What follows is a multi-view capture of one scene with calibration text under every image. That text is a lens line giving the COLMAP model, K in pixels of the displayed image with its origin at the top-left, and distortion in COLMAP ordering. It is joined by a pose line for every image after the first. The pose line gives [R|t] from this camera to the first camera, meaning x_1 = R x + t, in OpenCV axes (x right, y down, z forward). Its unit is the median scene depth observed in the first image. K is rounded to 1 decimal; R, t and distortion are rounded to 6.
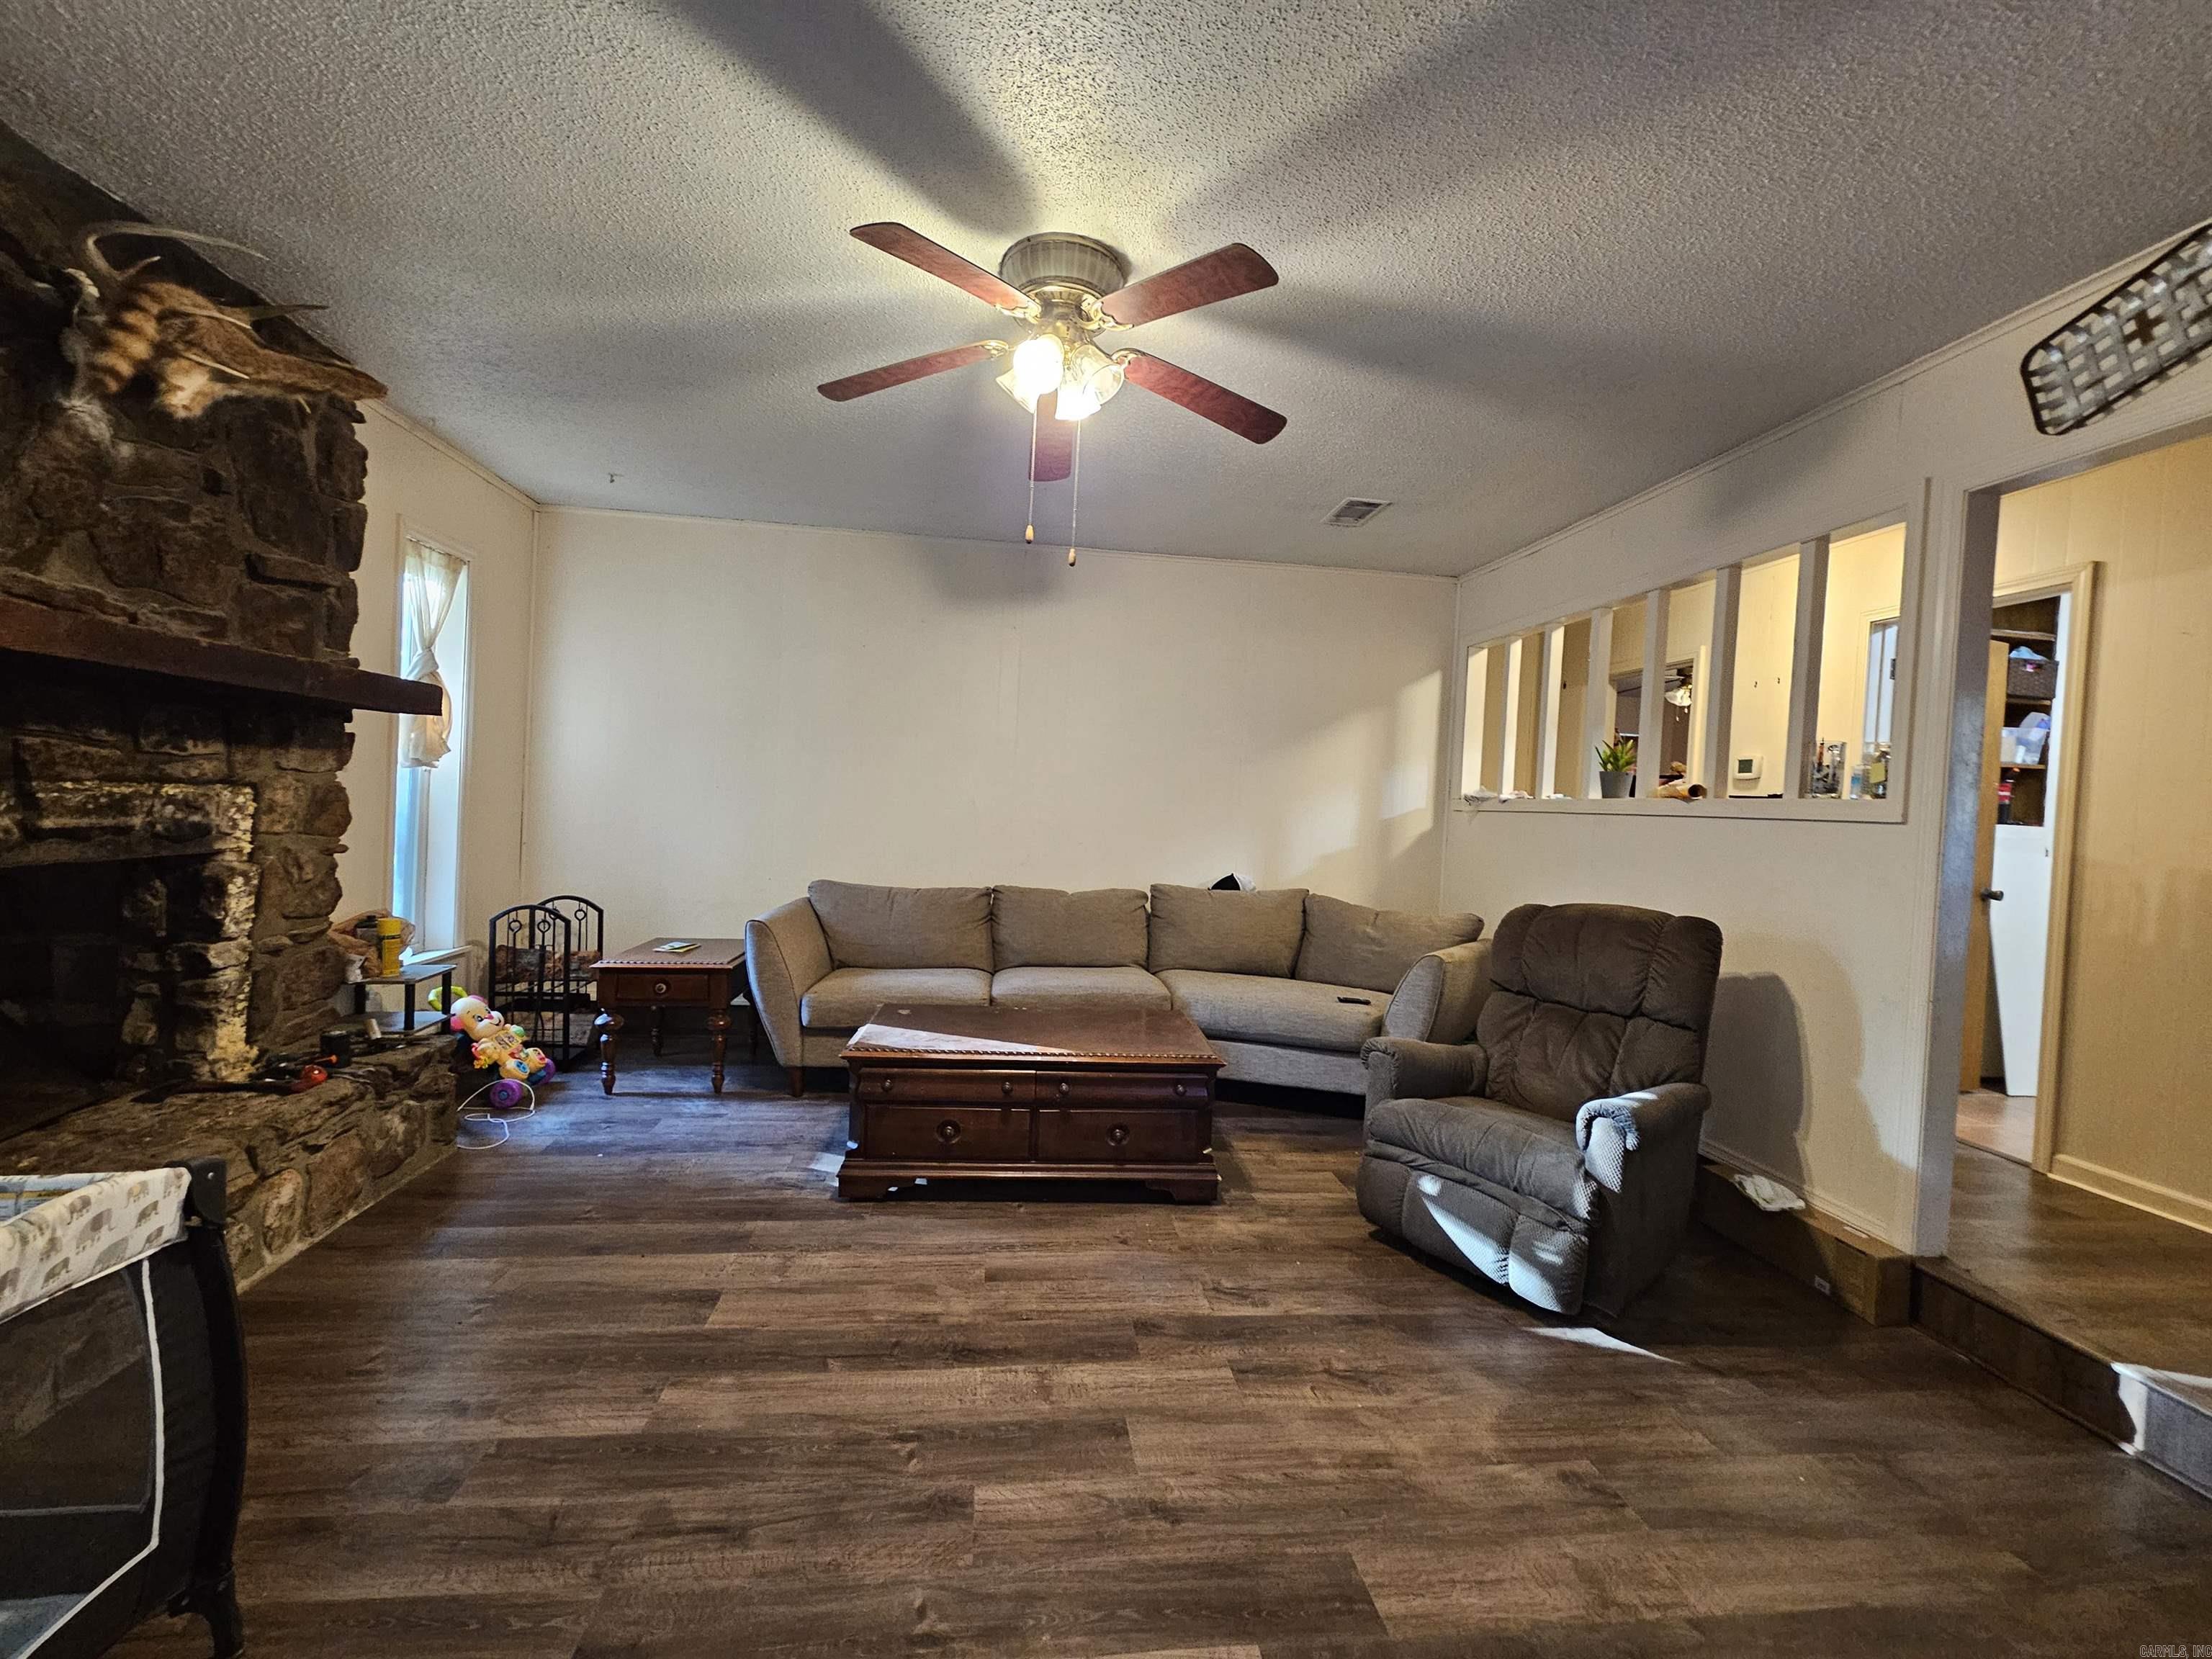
lens RADIAL K [[887.1, 0, 1106.0], [0, 887.1, 829.5], [0, 0, 1]] dist [-0.001443, -0.000204]
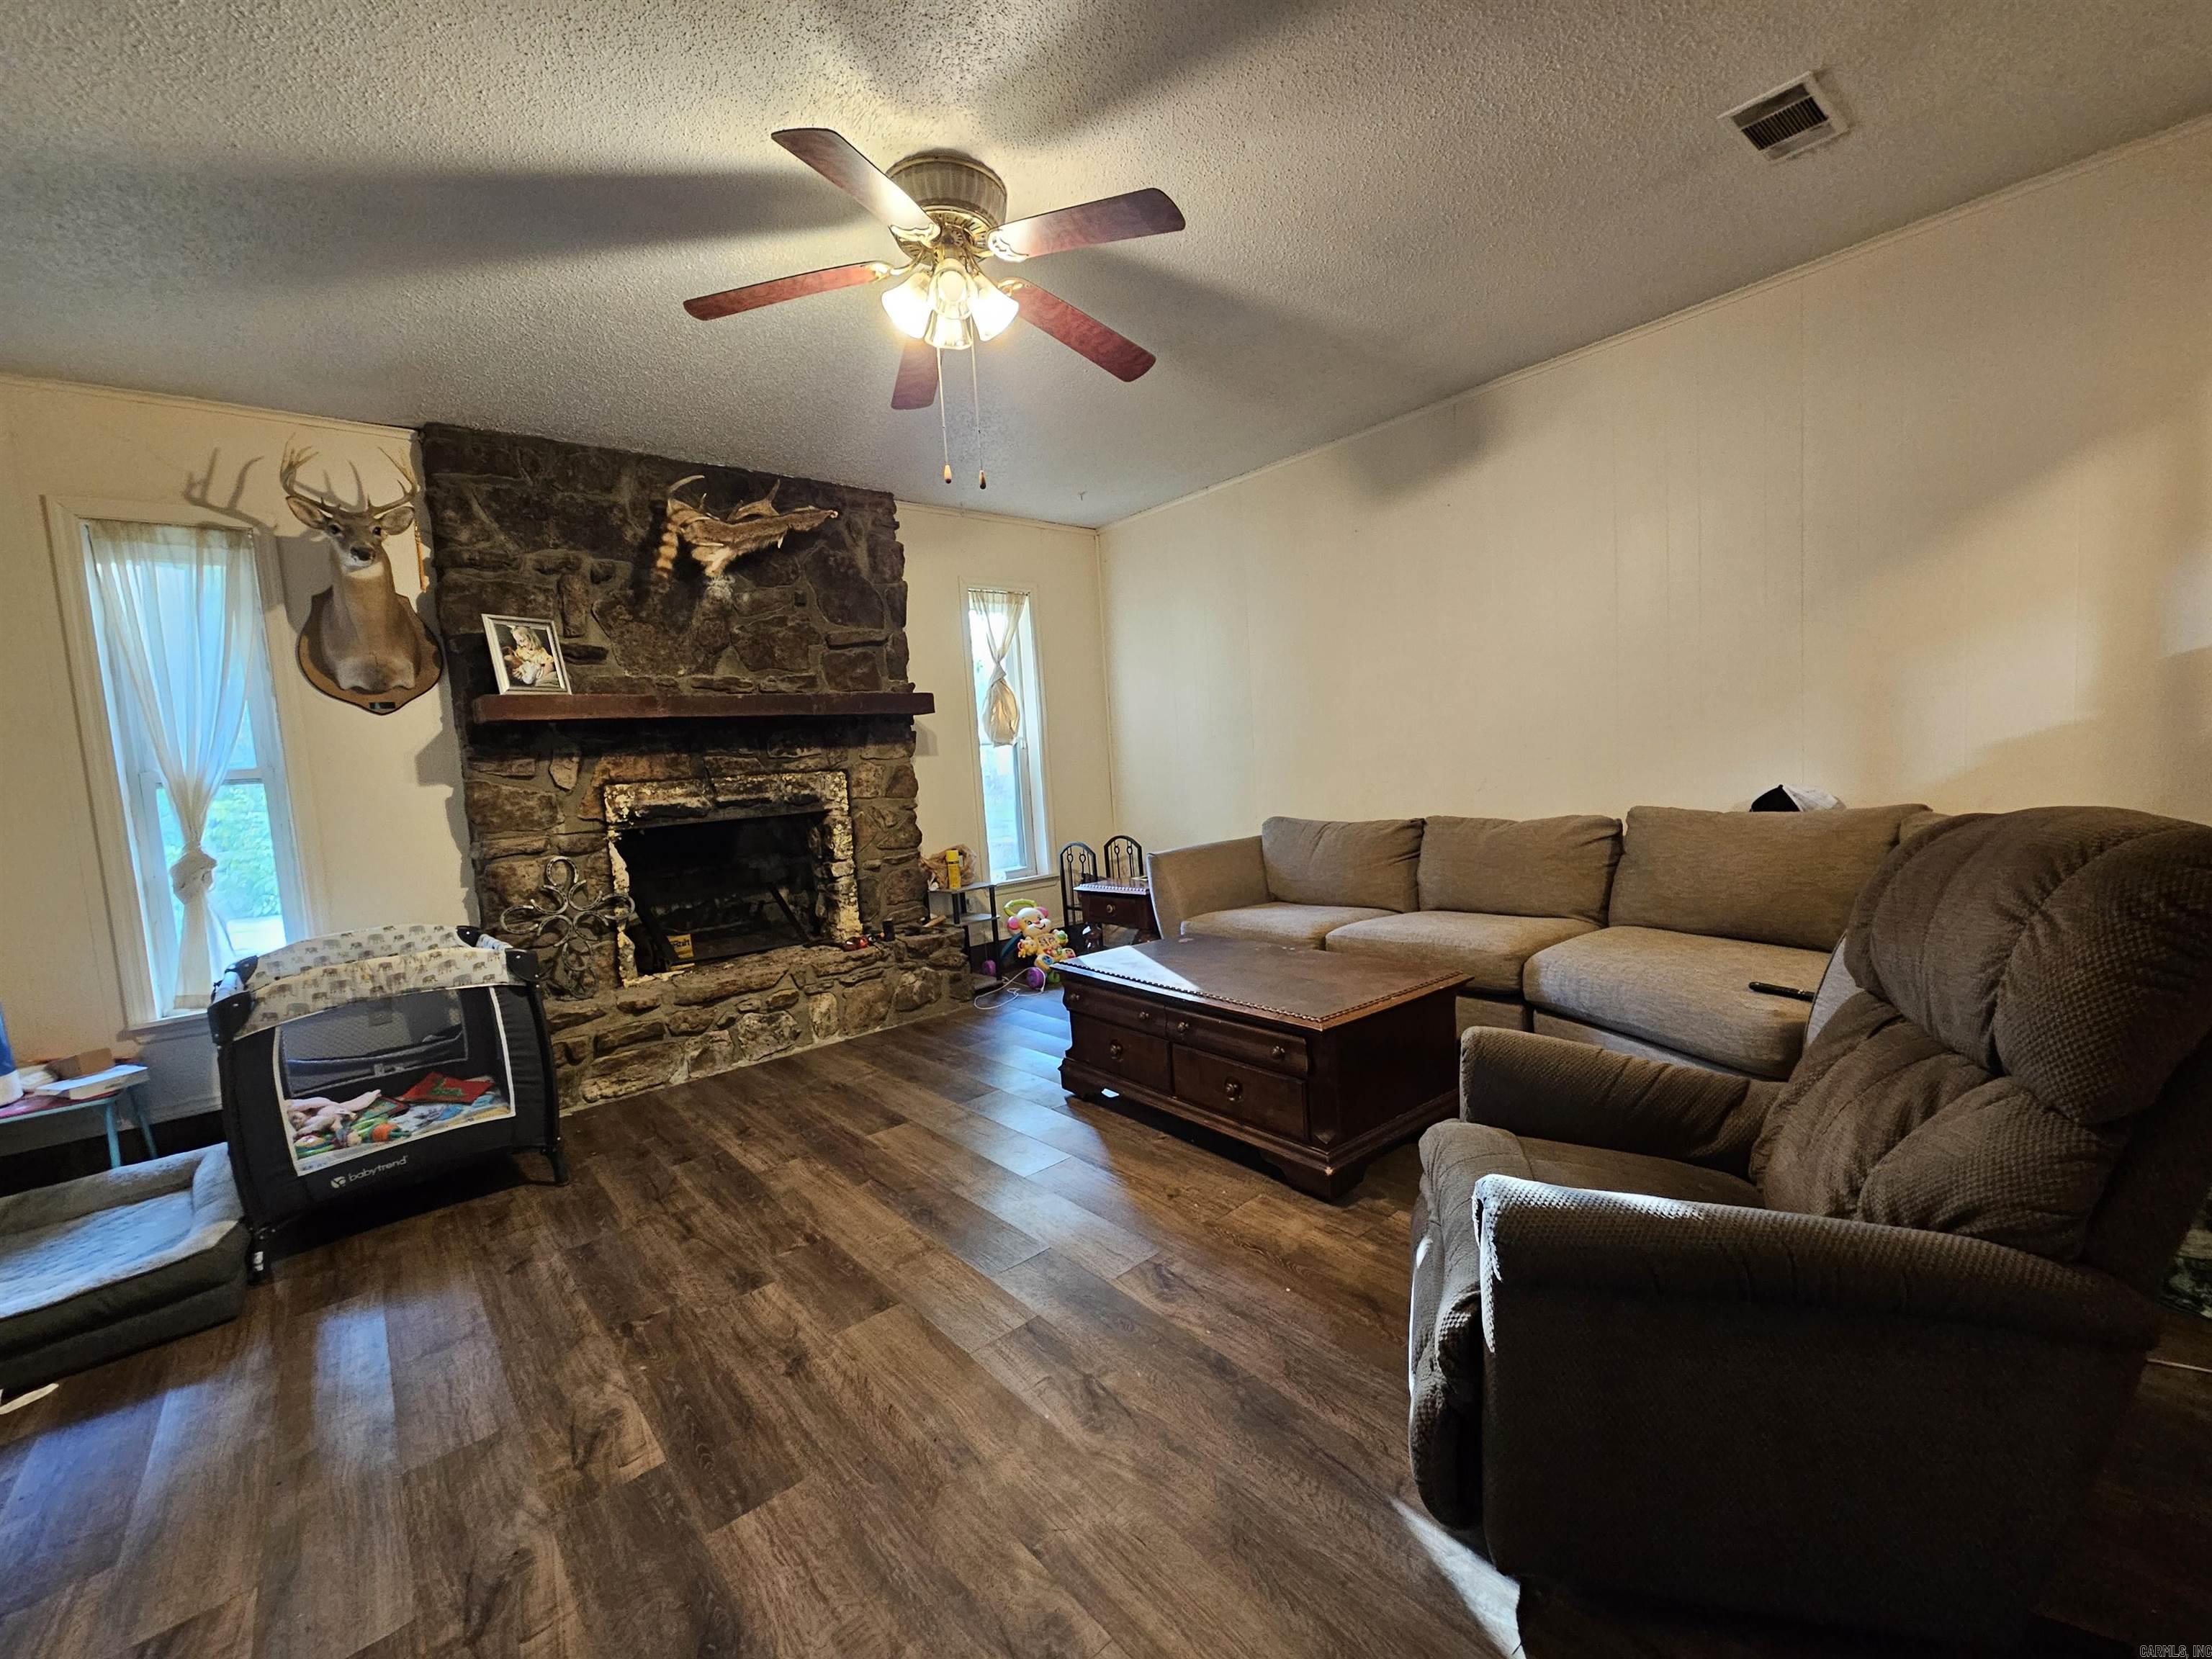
lens RADIAL K [[895.3, 0, 1113.4], [0, 895.3, 839.8], [0, 0, 1]] dist [-0.000956, 0.000062]
pose [[0.563622, -0.011741, -0.825950, 0.728656], [0.071468, 0.996843, 0.034599, 0.058737], [0.822936, -0.078530, 0.562681, 0.440388]]
